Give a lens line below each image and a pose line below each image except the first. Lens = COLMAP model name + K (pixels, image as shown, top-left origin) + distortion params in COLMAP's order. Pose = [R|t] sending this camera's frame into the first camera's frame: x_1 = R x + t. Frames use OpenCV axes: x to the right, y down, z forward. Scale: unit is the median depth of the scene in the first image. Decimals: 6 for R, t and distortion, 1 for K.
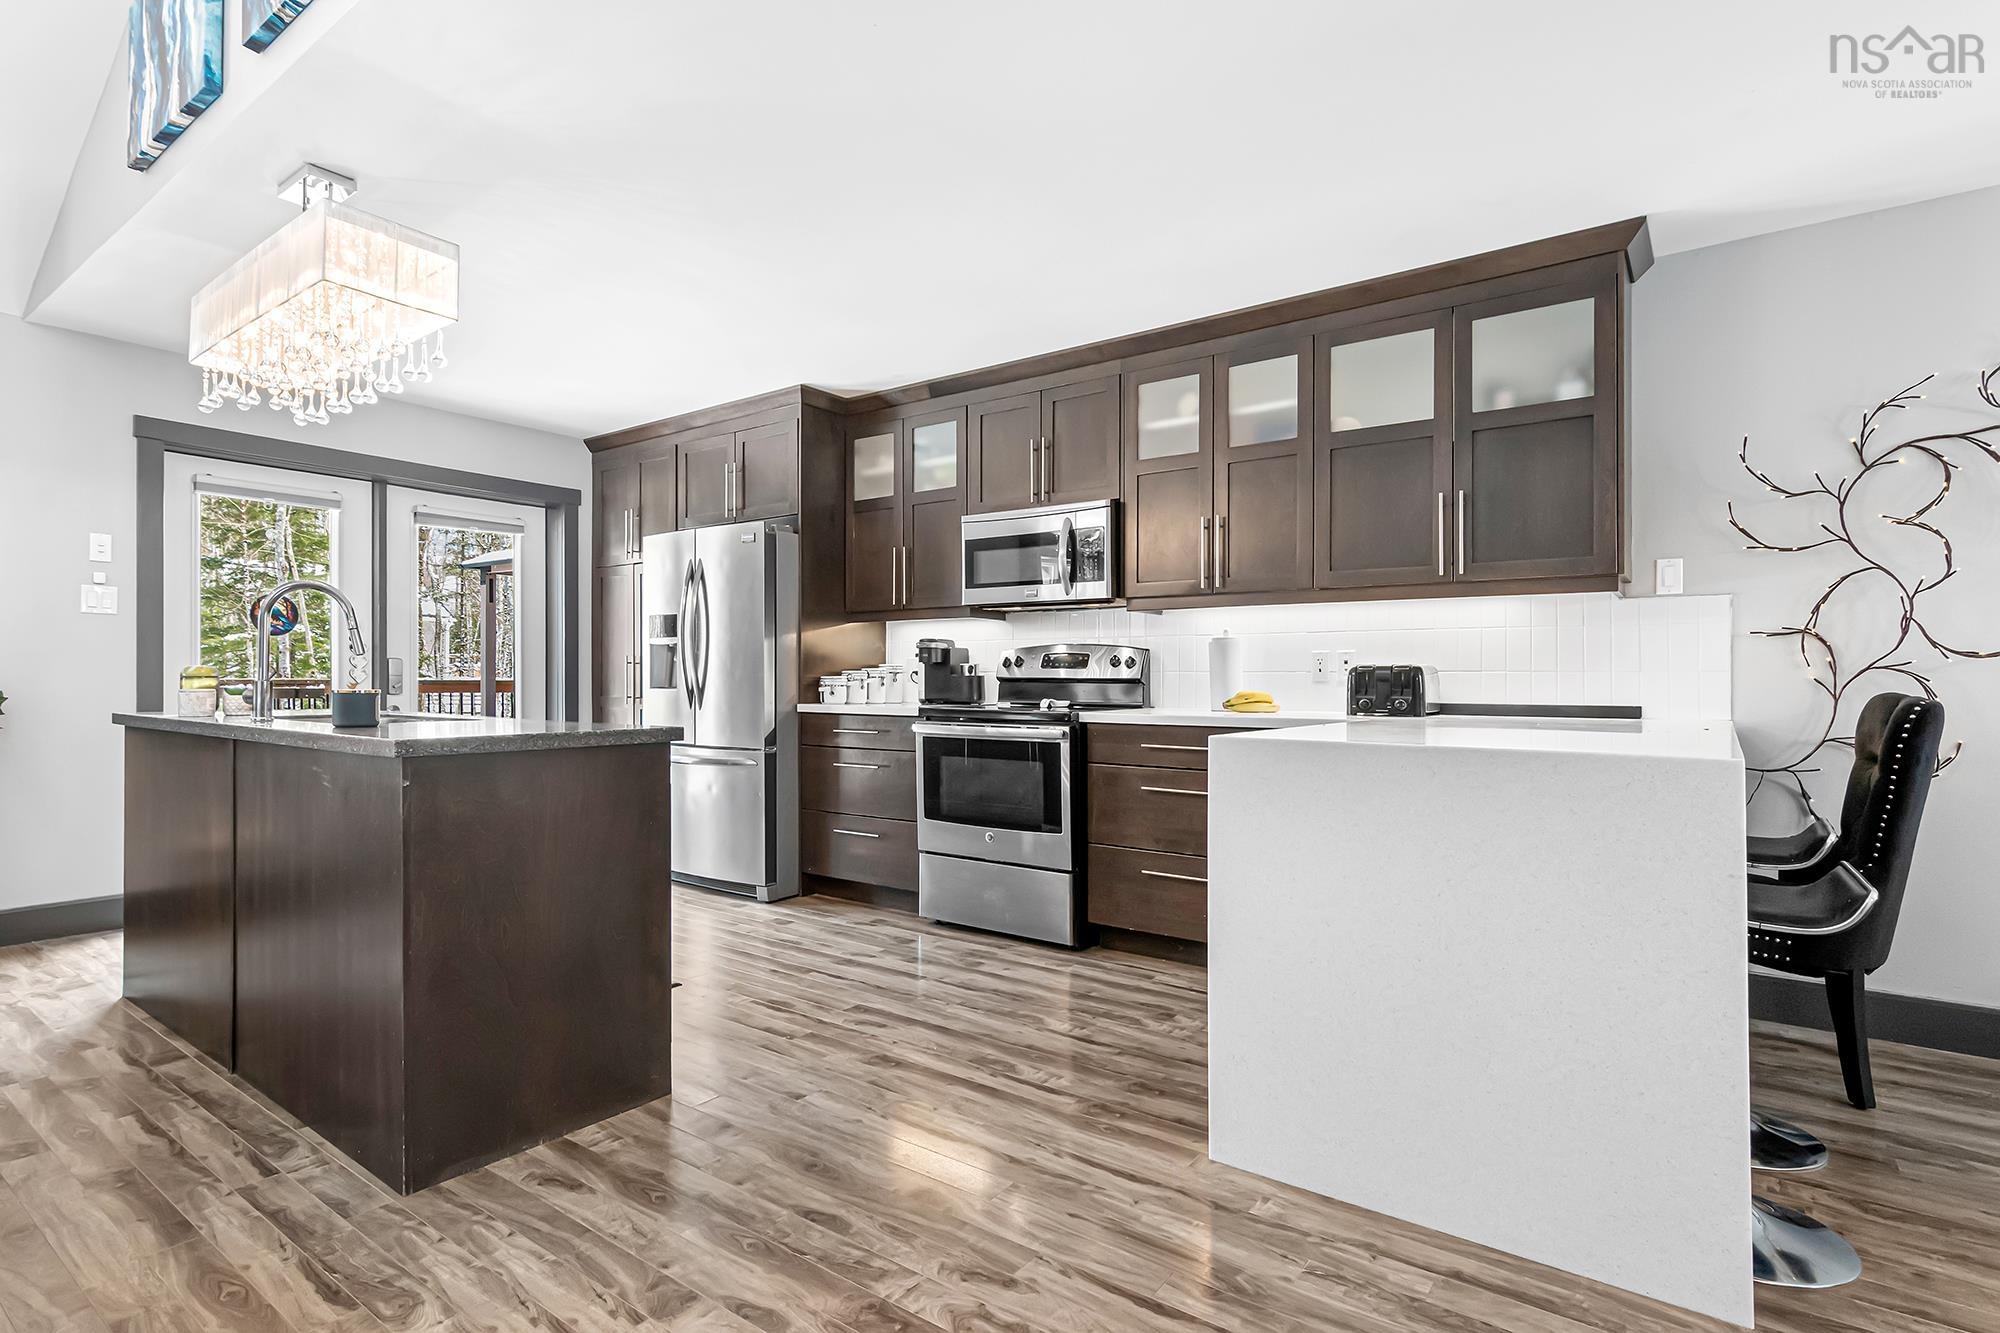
lens RADIAL K [[1059.3, 0, 1000.8], [0, 1059.3, 678.4], [0, 0, 1]] dist [-0.005492, 0.000247]
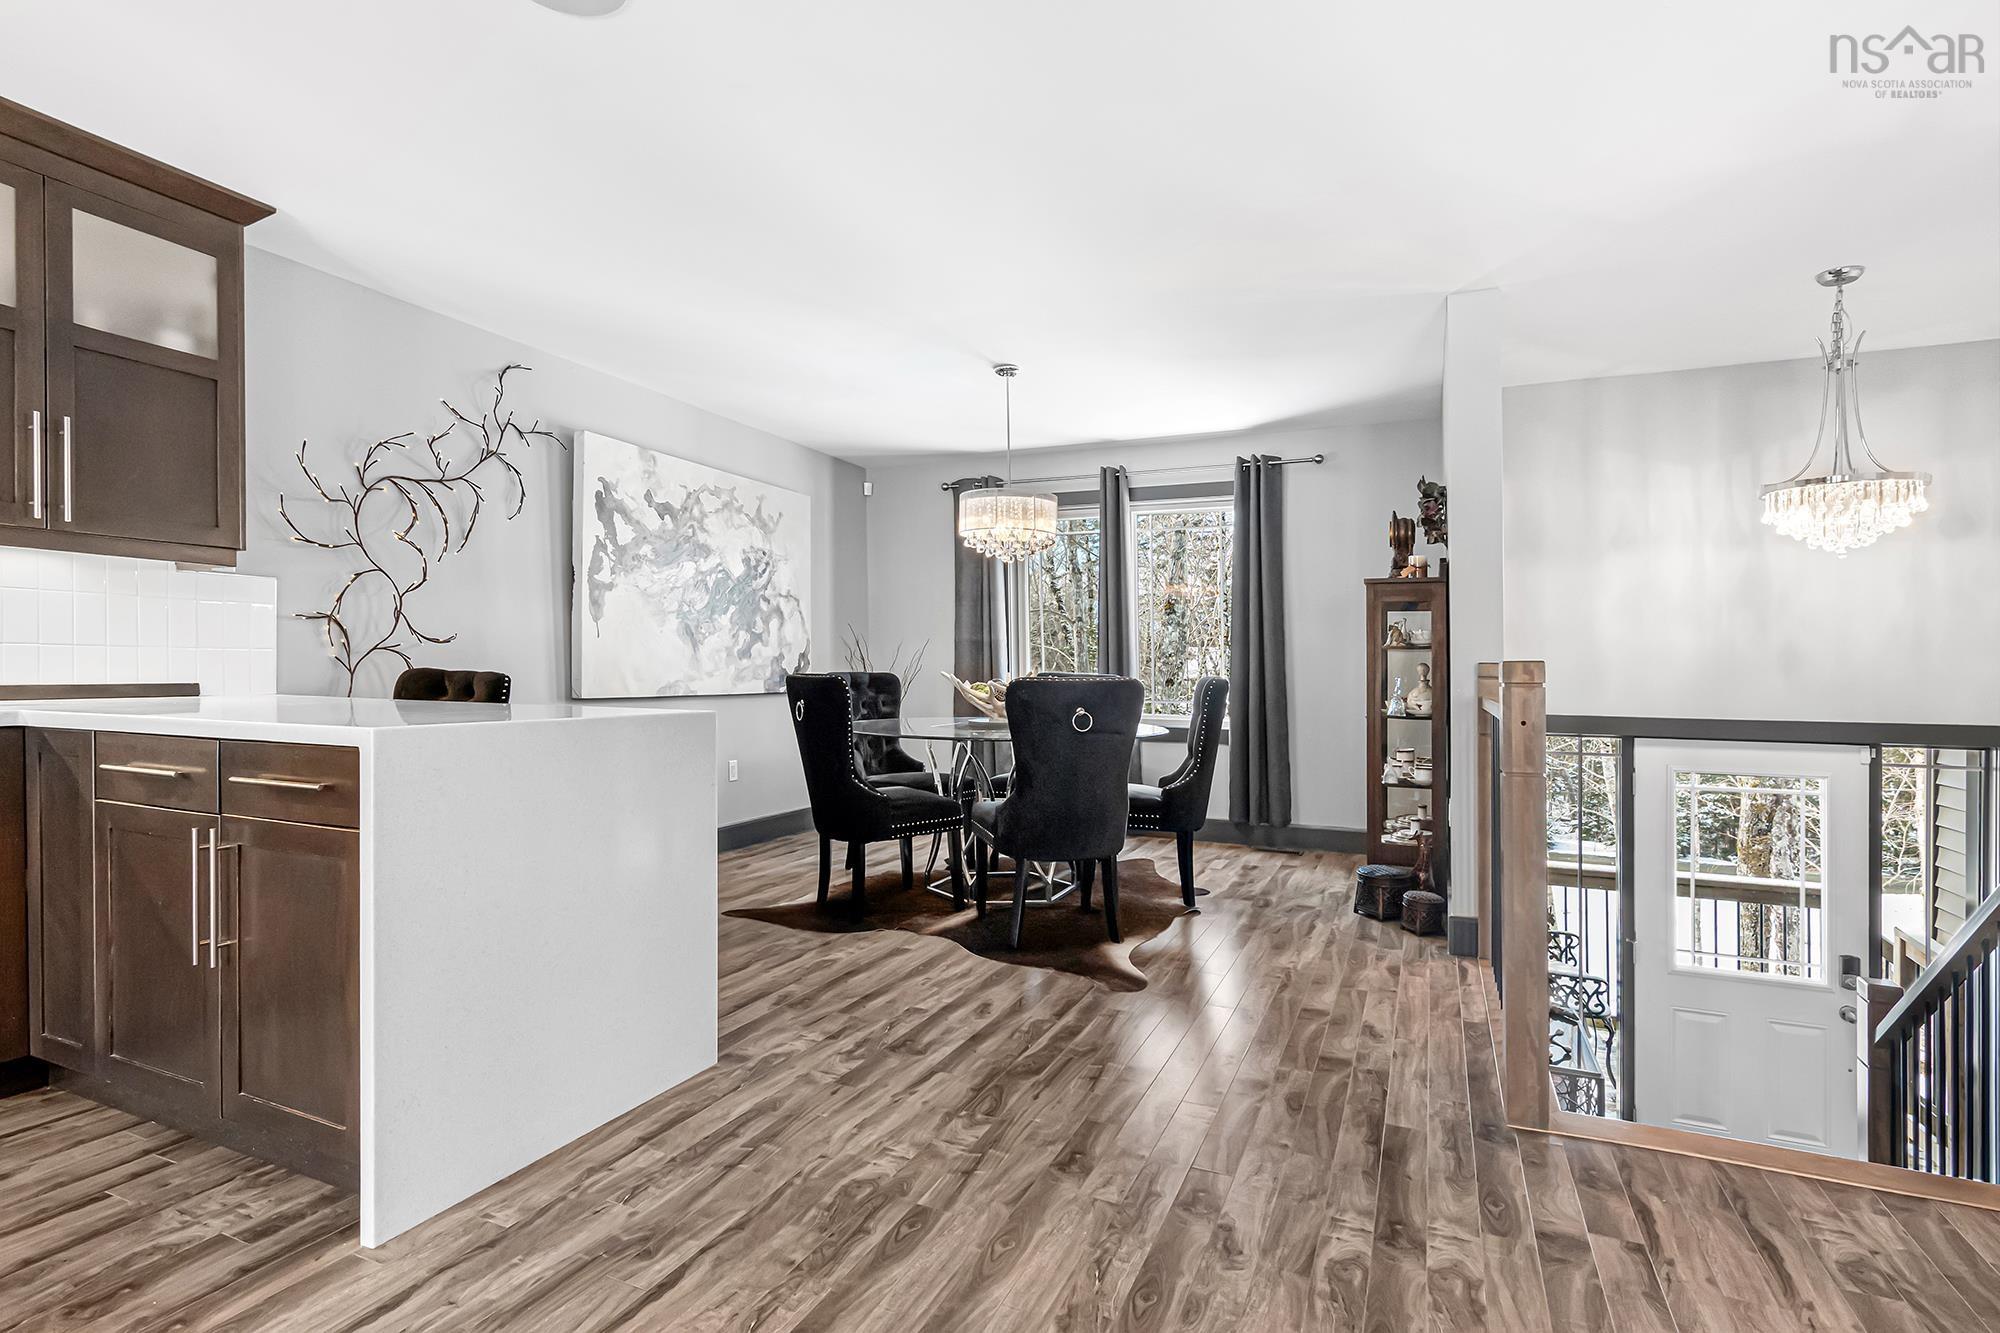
lens RADIAL K [[976.0, 0, 1001.5], [0, 976.0, 661.8], [0, 0, 1]] dist [0.002480, 0.001099]
pose [[-0.233155, -0.004308, 0.972430, -0.499898], [-0.013405, 0.999909, 0.001216, -0.005491], [-0.972347, -0.012752, -0.233192, 0.545507]]
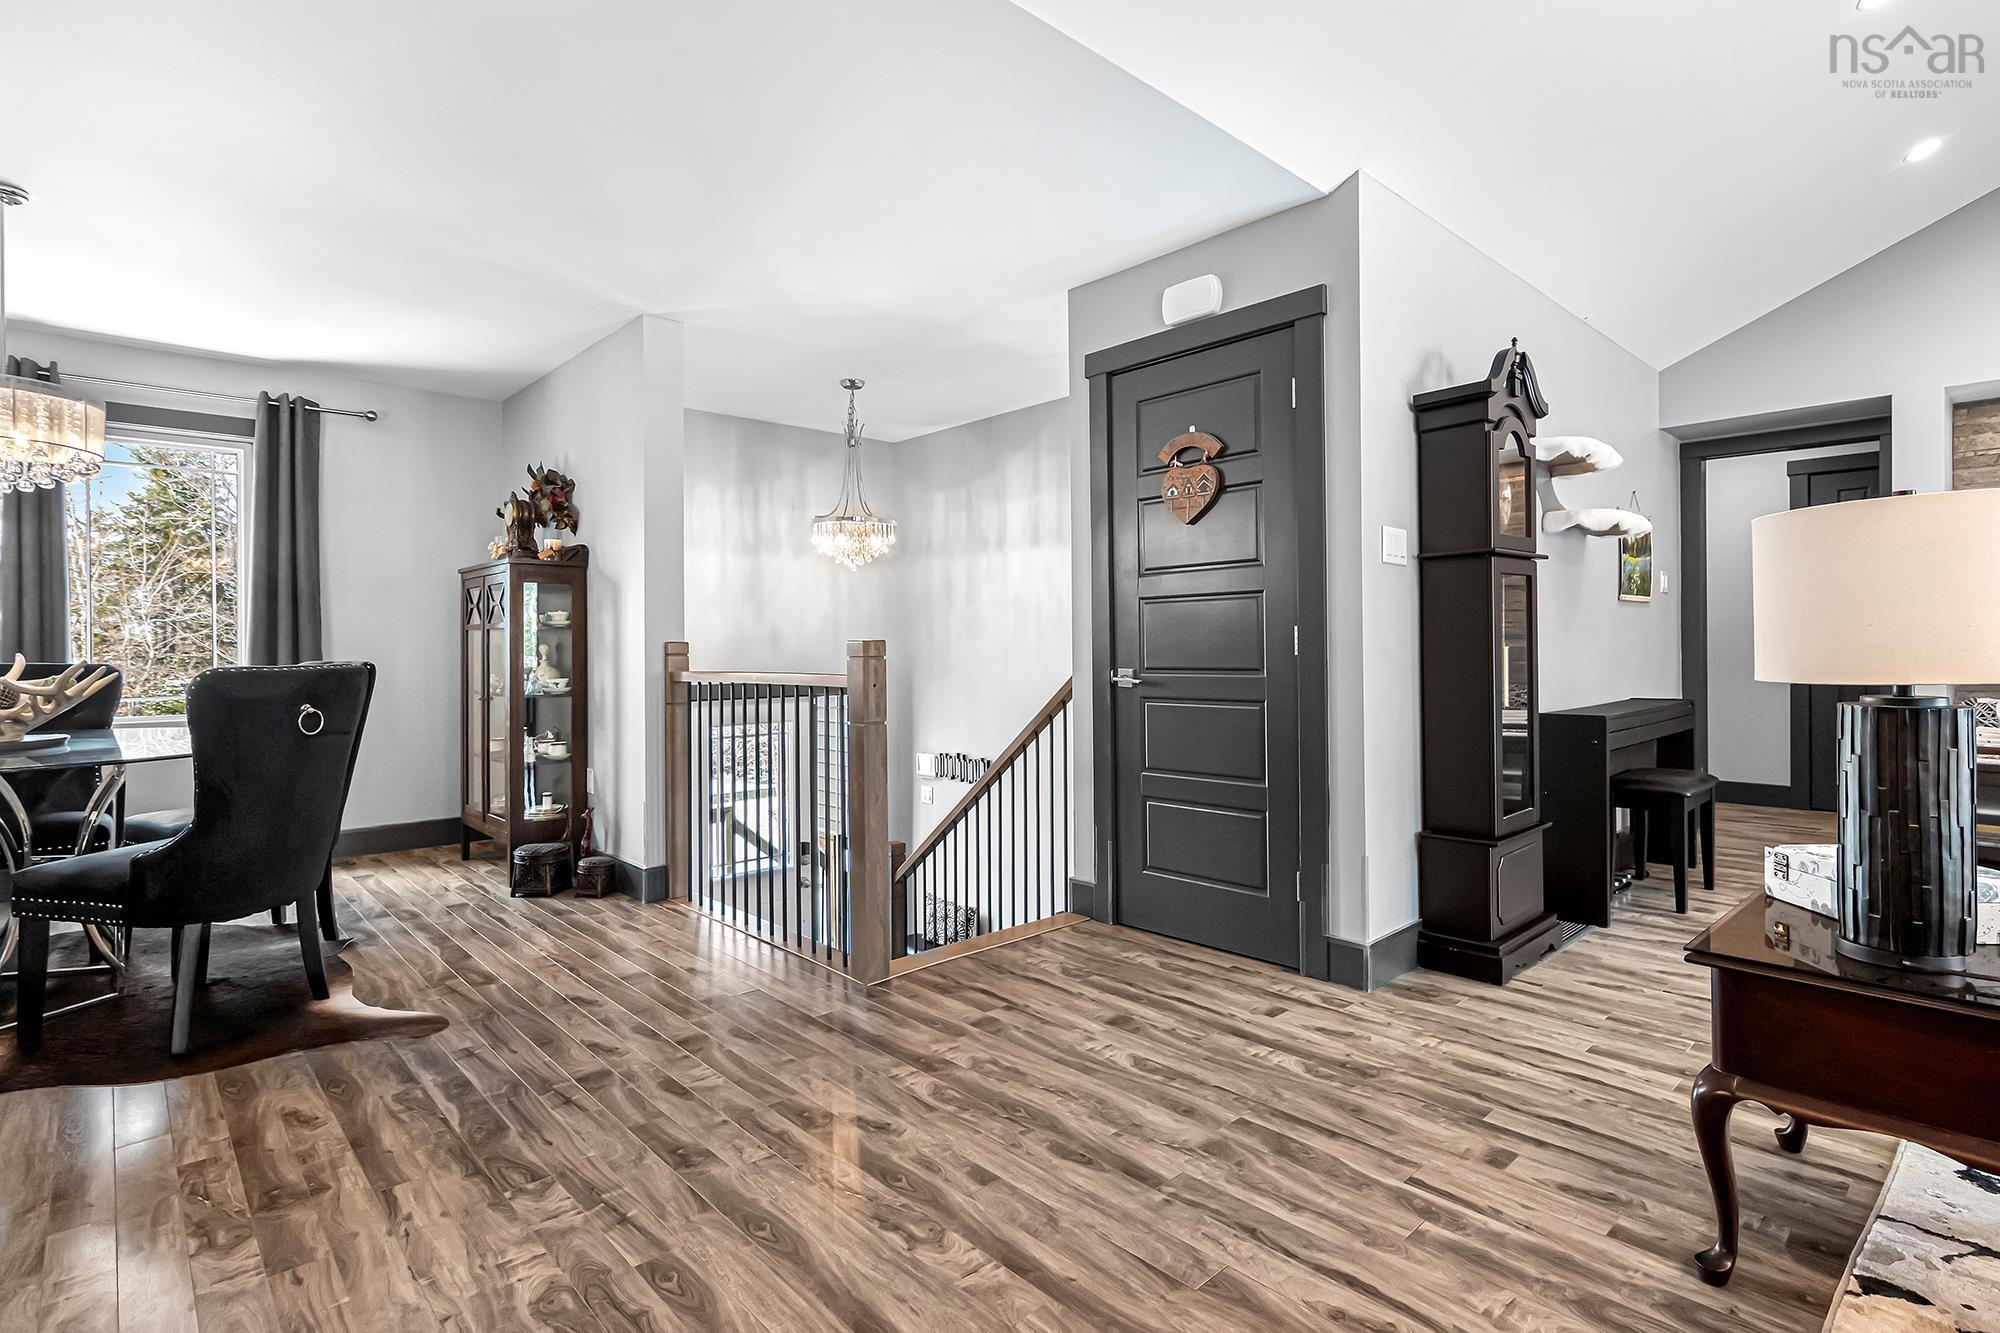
lens RADIAL K [[976.0, 0, 985.9], [0, 976.0, 635.4], [0, 0, 1]] dist [0.002480, 0.001099]
pose [[-0.983939, 0.002433, 0.178491, -0.303399], [0.000060, 0.999912, -0.013301, -0.003558], [-0.178508, -0.013077, -0.983852, 0.790451]]
